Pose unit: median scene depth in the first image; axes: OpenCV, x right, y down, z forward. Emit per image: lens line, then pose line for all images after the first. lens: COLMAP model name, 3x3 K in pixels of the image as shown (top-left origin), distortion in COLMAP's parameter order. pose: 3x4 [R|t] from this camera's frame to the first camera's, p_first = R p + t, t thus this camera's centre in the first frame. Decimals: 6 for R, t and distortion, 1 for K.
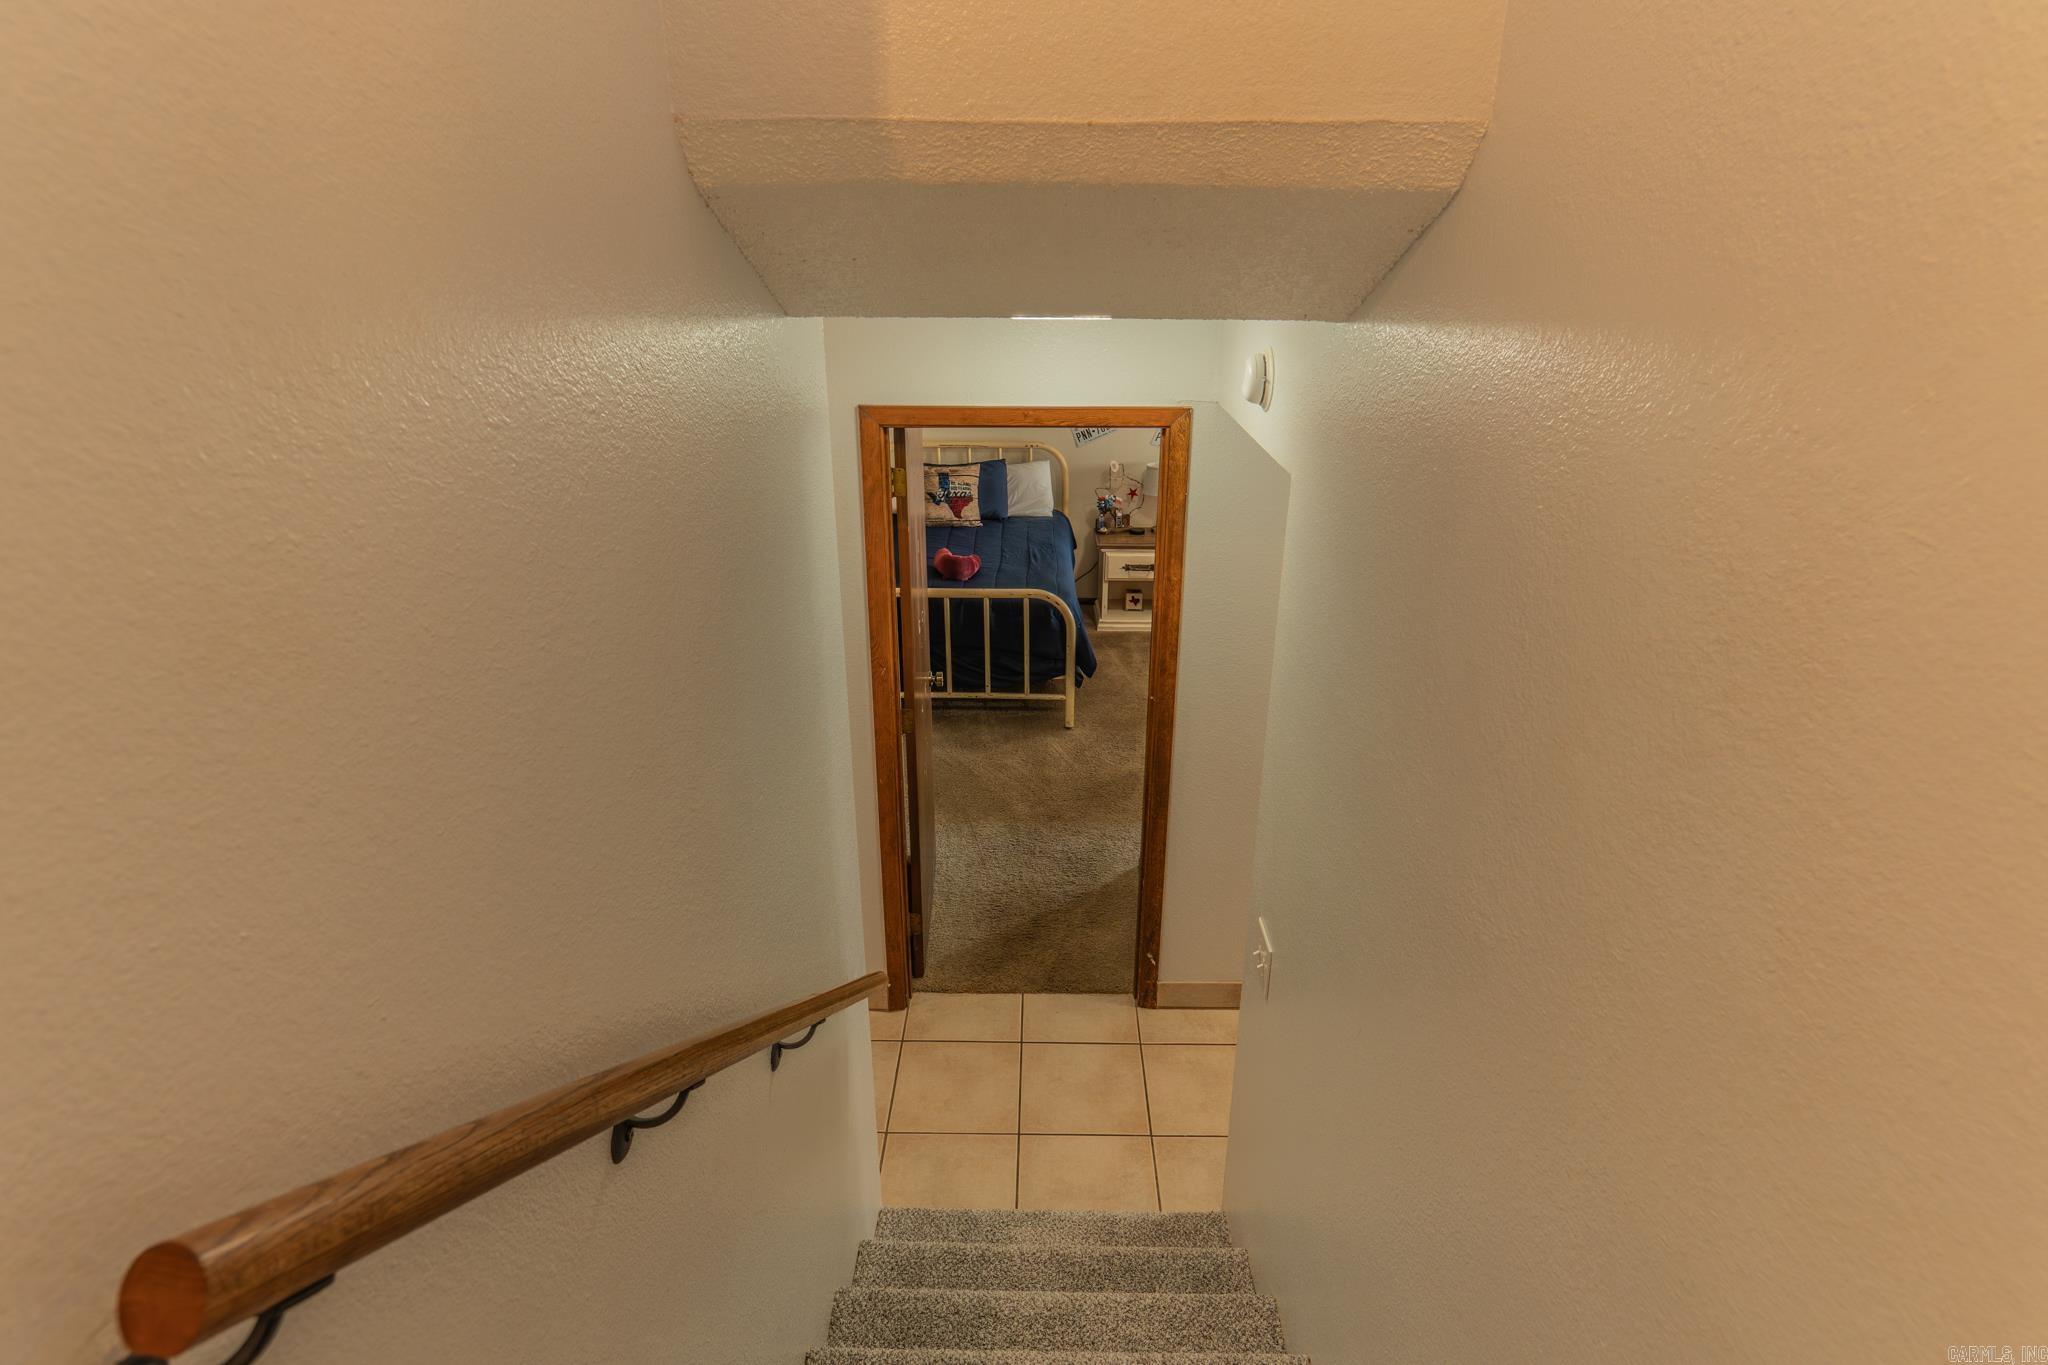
lens RADIAL K [[1097.9, 0, 1024.4], [0, 1097.9, 682.2], [0, 0, 1]] dist [0.005138, 0.001531]
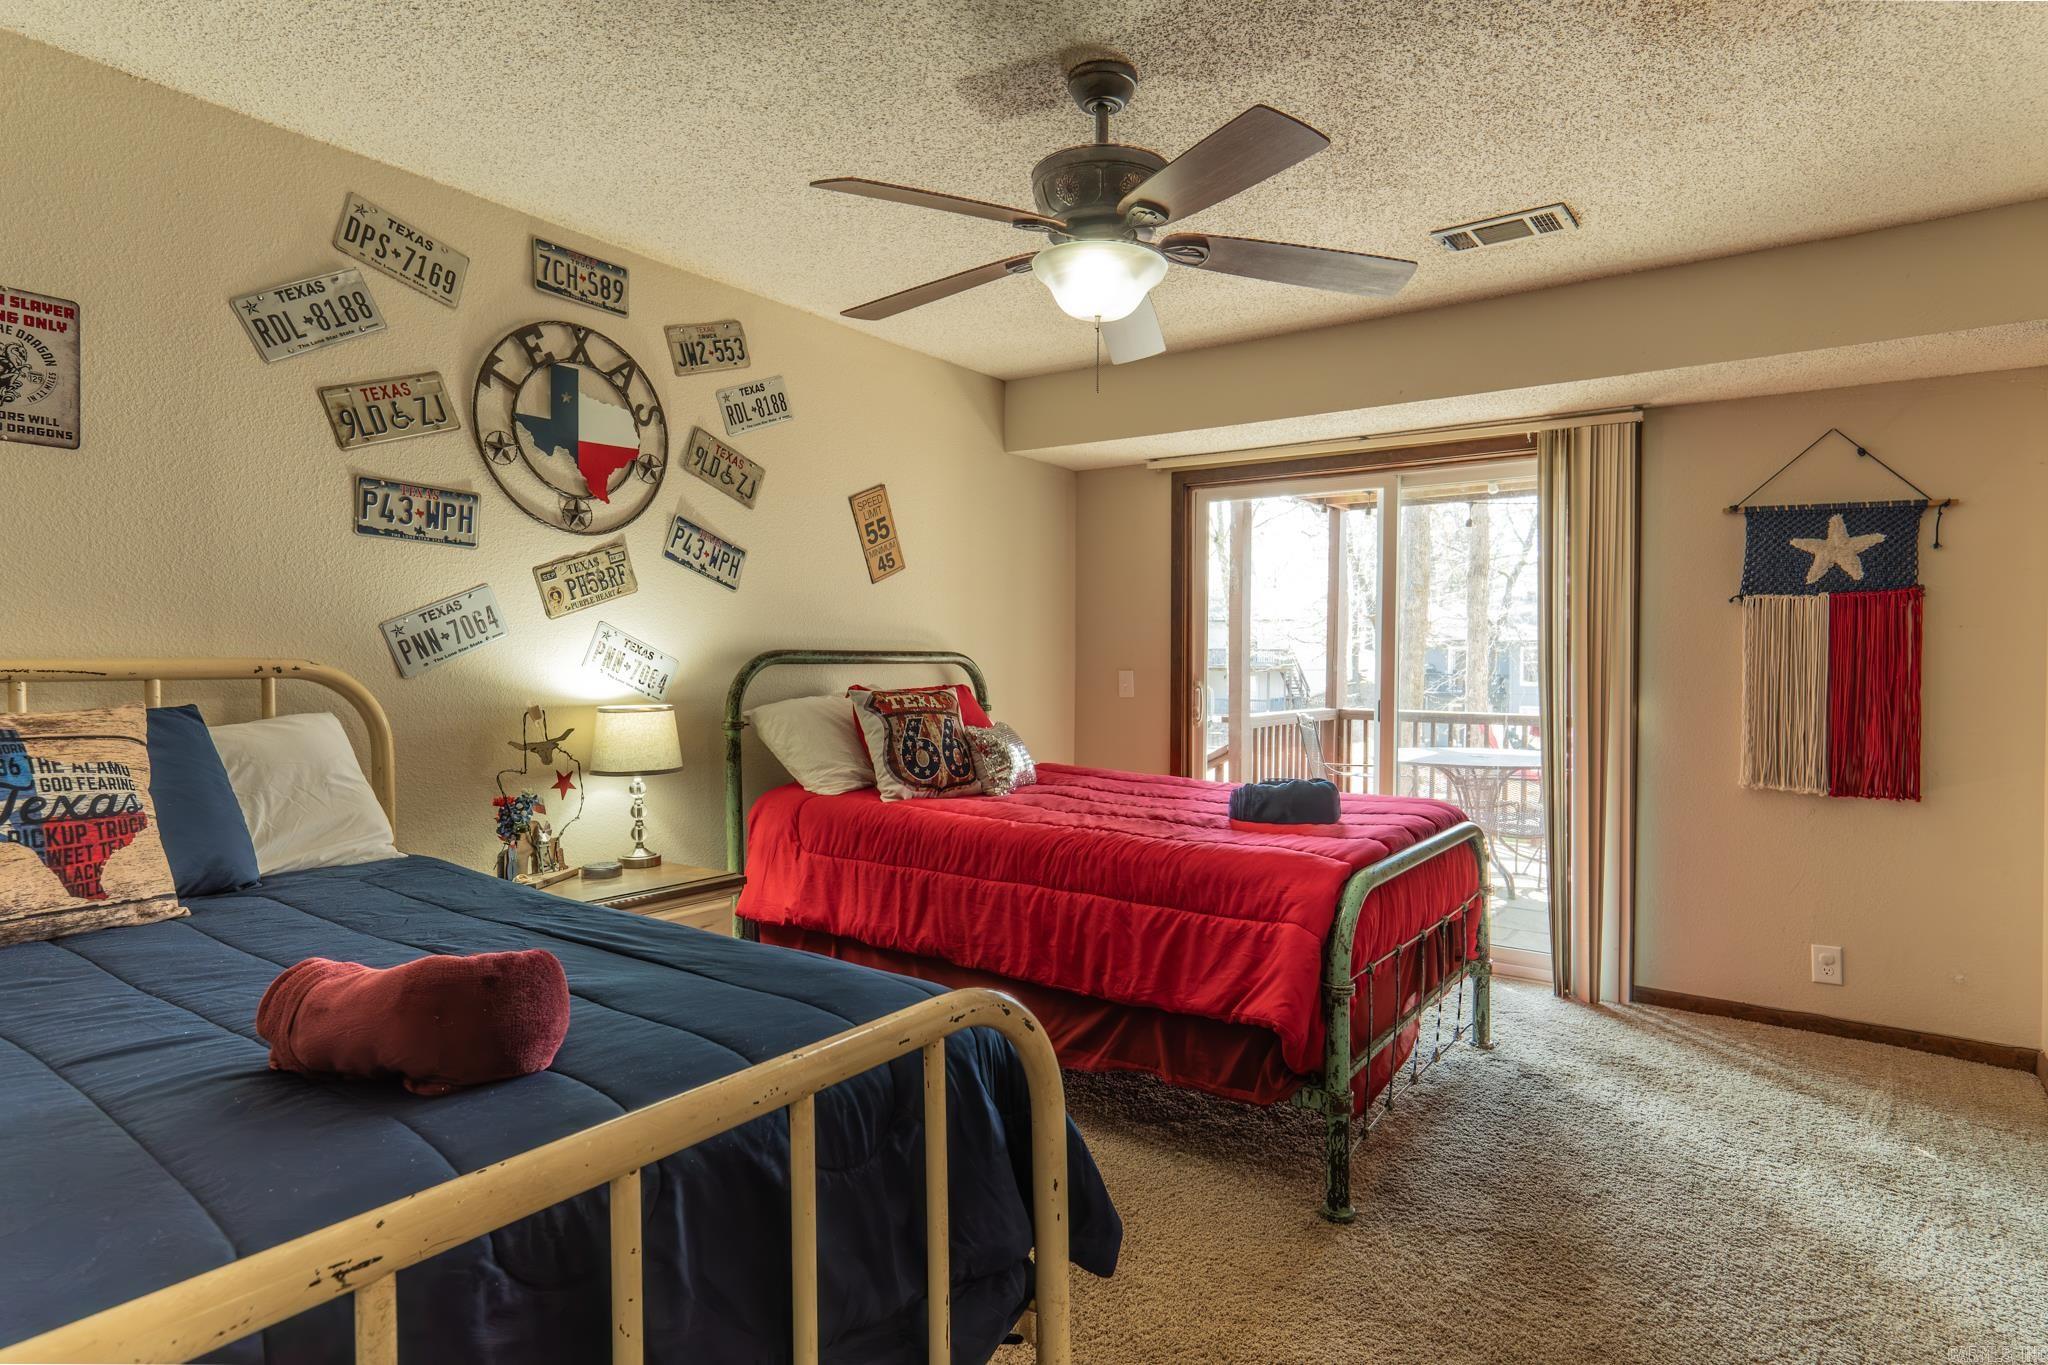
lens RADIAL K [[1097.9, 0, 1021.5], [0, 1097.9, 679.9], [0, 0, 1]] dist [0.005138, 0.001531]
pose [[0.578443, -0.012967, 0.815620, -0.140636], [0.315880, 0.925424, -0.209311, -0.075327], [-0.752080, 0.378712, 0.539401, 0.682880]]
